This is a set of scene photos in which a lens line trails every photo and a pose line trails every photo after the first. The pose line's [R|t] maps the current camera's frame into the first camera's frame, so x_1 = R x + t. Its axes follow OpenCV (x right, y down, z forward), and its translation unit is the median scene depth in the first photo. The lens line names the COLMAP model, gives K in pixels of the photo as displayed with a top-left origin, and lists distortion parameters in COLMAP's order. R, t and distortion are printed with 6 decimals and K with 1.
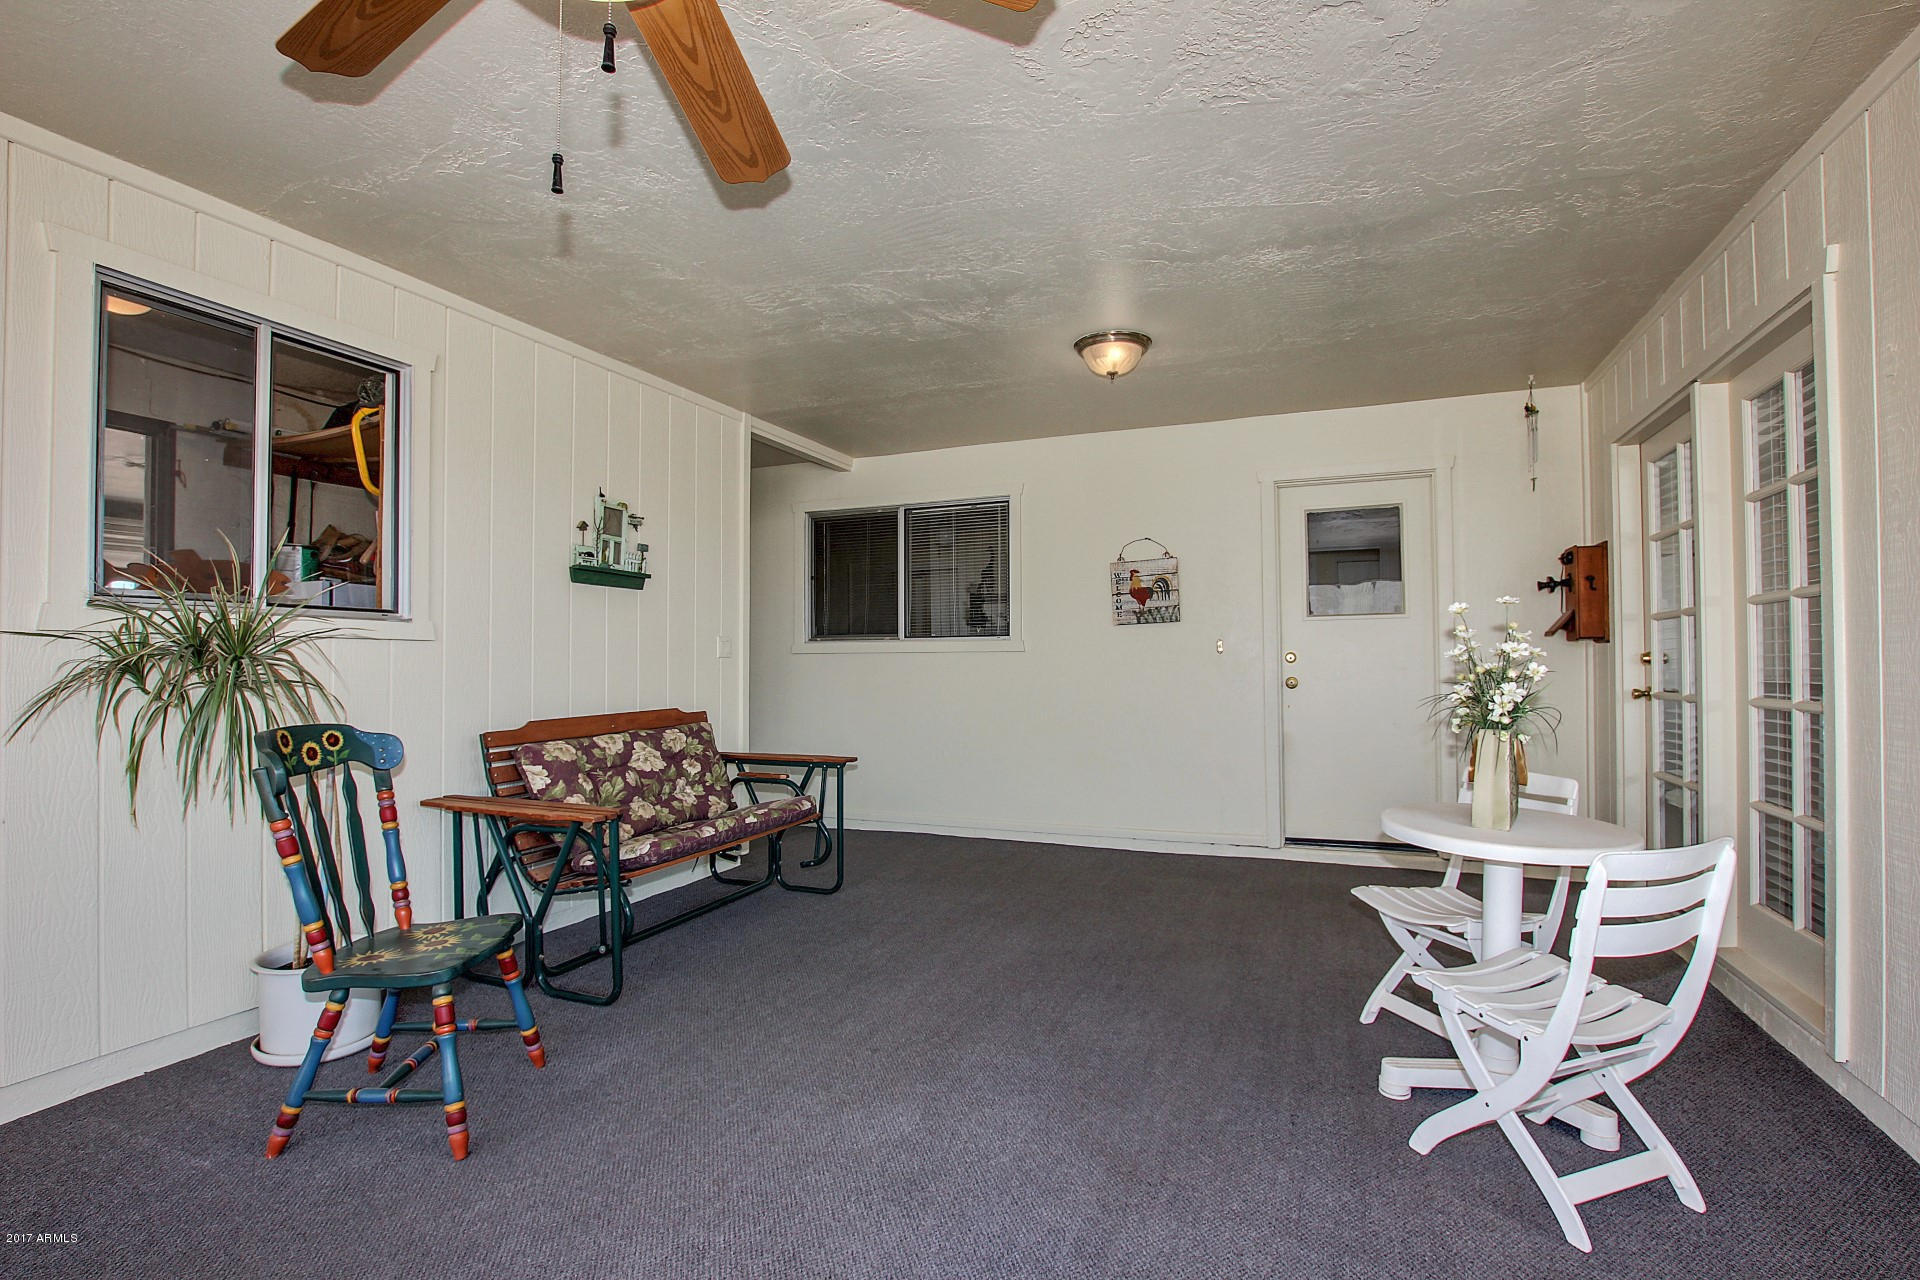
lens RADIAL K [[904.9, 0, 960.7], [0, 904.9, 648.4], [0, 0, 1]] dist [-0.004977, -0.000510]
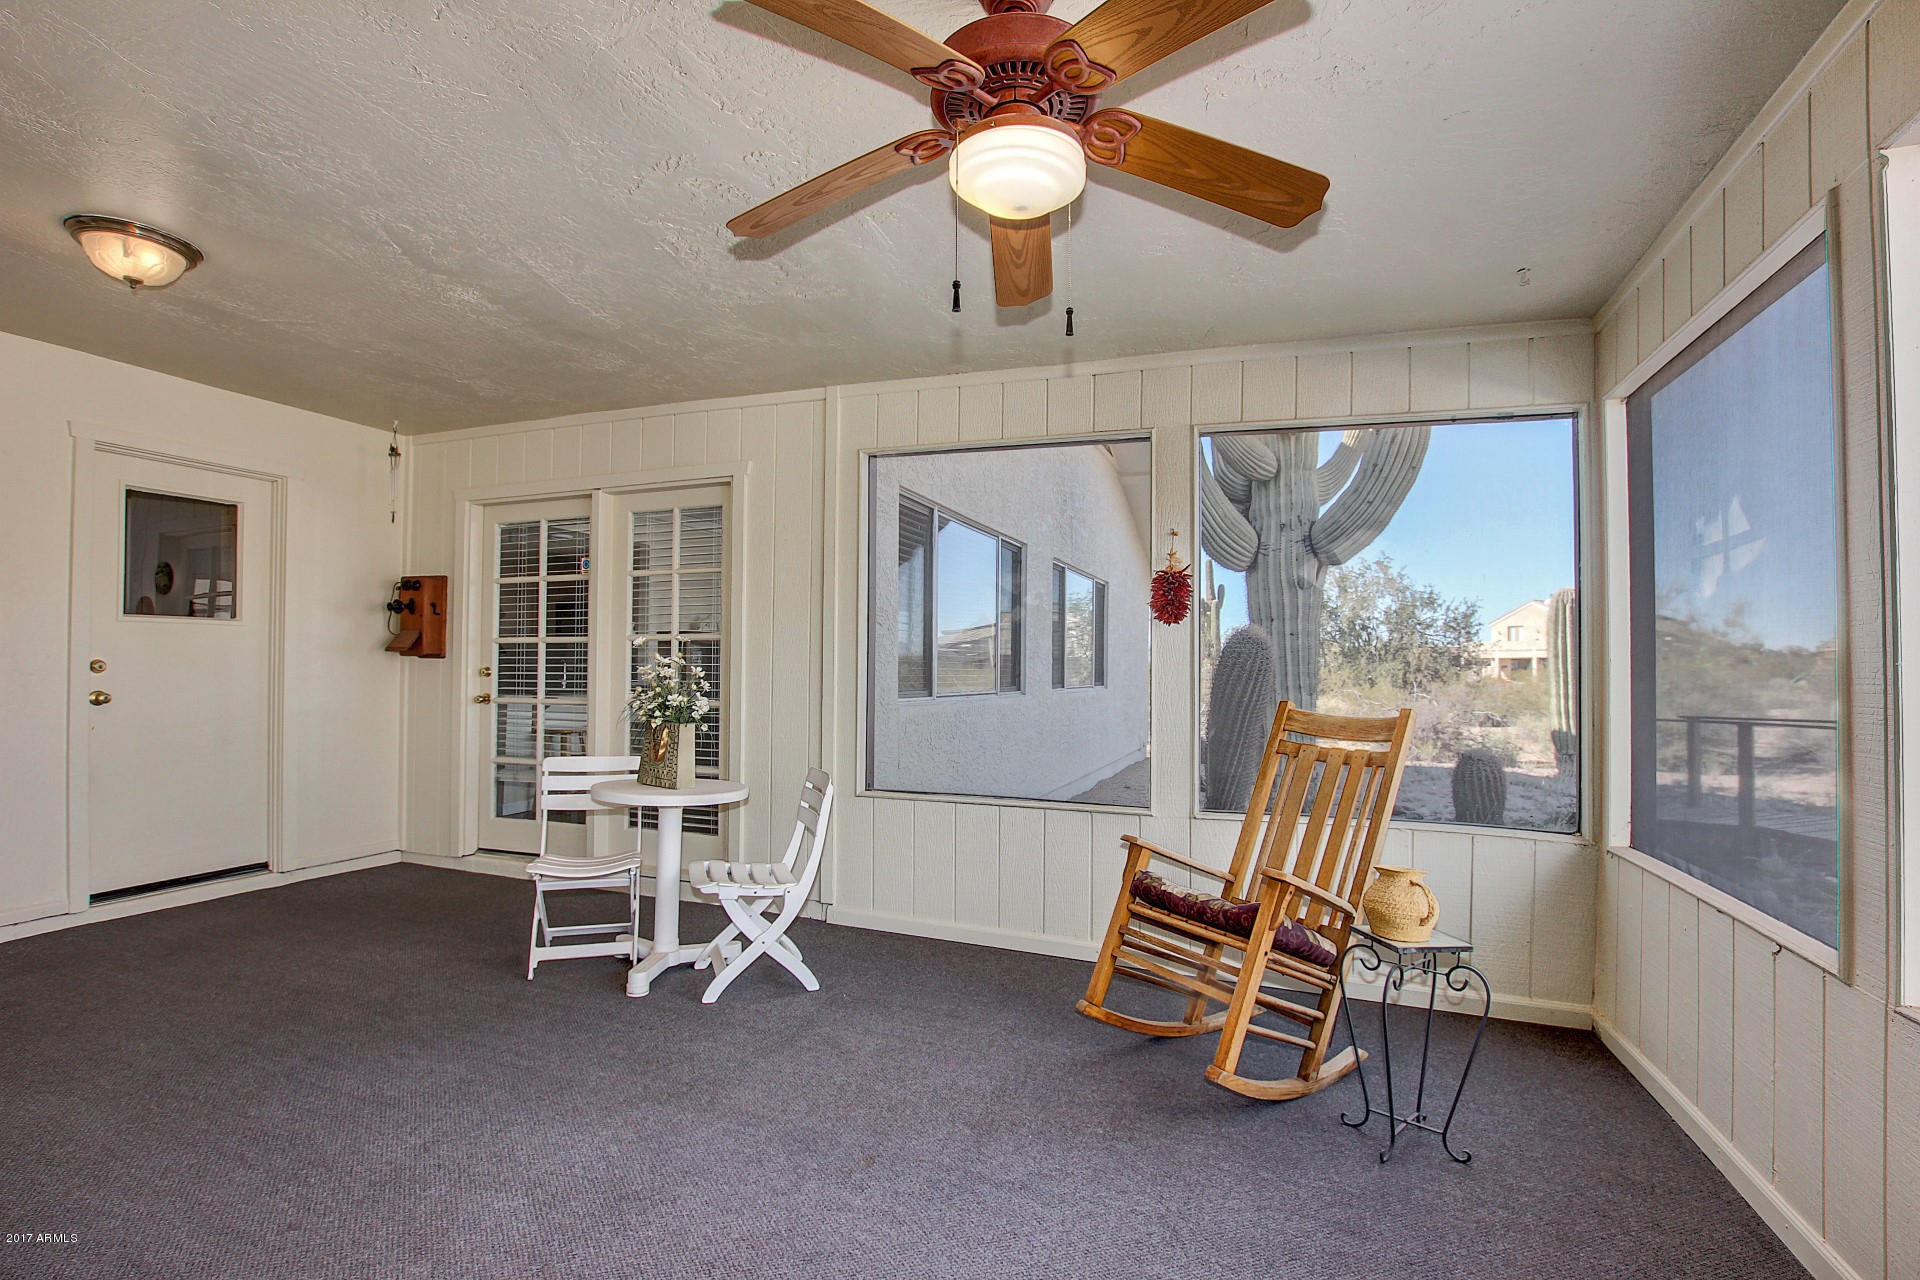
lens RADIAL K [[904.9, 0, 958.3], [0, 904.9, 652.1], [0, 0, 1]] dist [-0.004977, -0.000510]
pose [[-0.017521, 0.024213, 0.999553, -0.552548], [-0.026997, 0.999331, -0.024681, -0.003615], [-0.999482, -0.027418, -0.016856, 0.332668]]
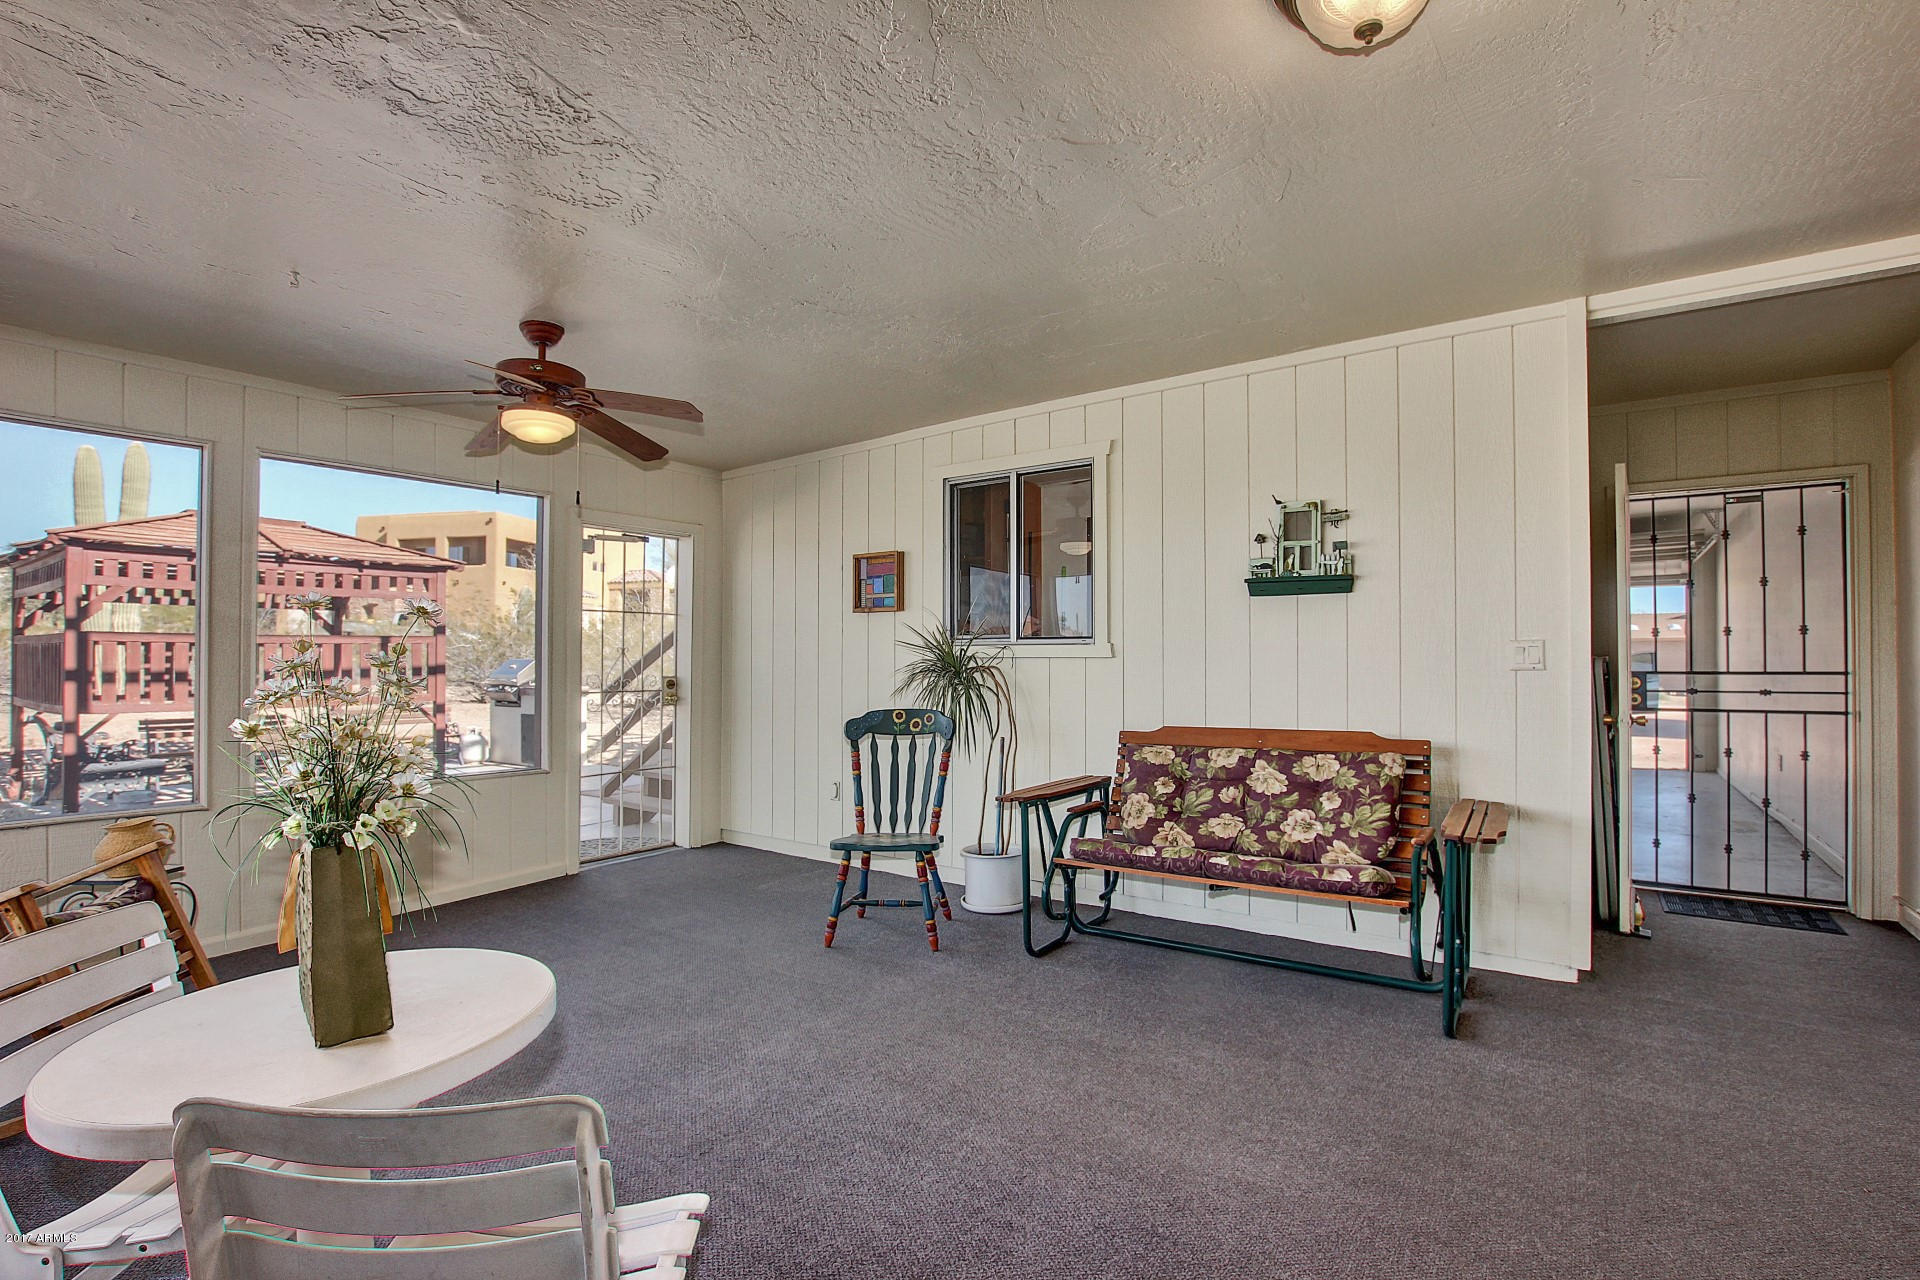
lens RADIAL K [[904.9, 0, 963.9], [0, 904.9, 647.6], [0, 0, 1]] dist [-0.004977, -0.000510]
pose [[-0.220309, -0.001760, -0.975428, 0.628838], [0.022874, 0.999714, -0.006970, -0.015394], [0.975162, -0.023848, -0.220206, 0.894589]]
